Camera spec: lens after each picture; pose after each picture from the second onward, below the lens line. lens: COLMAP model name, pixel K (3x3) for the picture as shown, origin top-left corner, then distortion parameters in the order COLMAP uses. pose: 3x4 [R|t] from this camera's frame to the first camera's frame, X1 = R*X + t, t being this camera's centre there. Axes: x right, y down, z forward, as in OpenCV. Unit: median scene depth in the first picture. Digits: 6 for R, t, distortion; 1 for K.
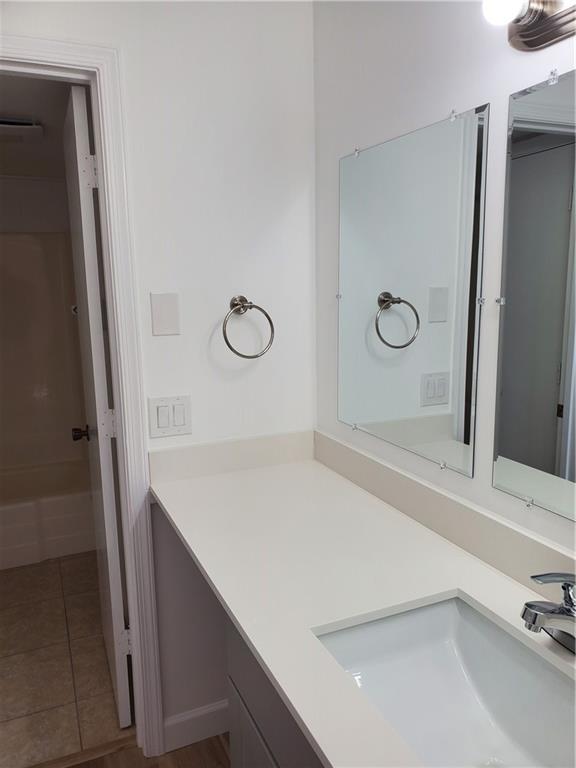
lens RADIAL K [[600.1, 0, 288.4], [0, 600.1, 389.7], [0, 0, 1]] dist [0.039556, -0.039123]
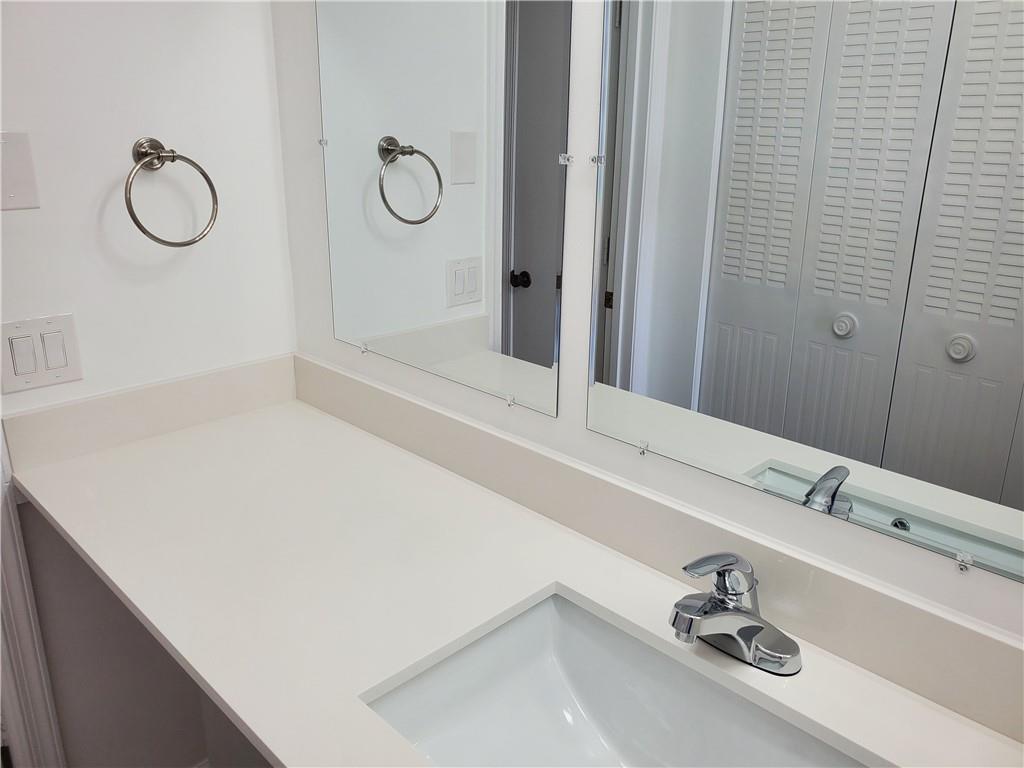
lens RADIAL K [[800.1, 0, 512.9], [0, 800.1, 375.0], [0, 0, 1]] dist [0.039556, -0.039123]
pose [[0.934254, -0.084558, 0.346437, -0.042265], [0.039052, 0.989898, 0.136300, -0.022042], [-0.354463, -0.113810, 0.928118, 0.125638]]
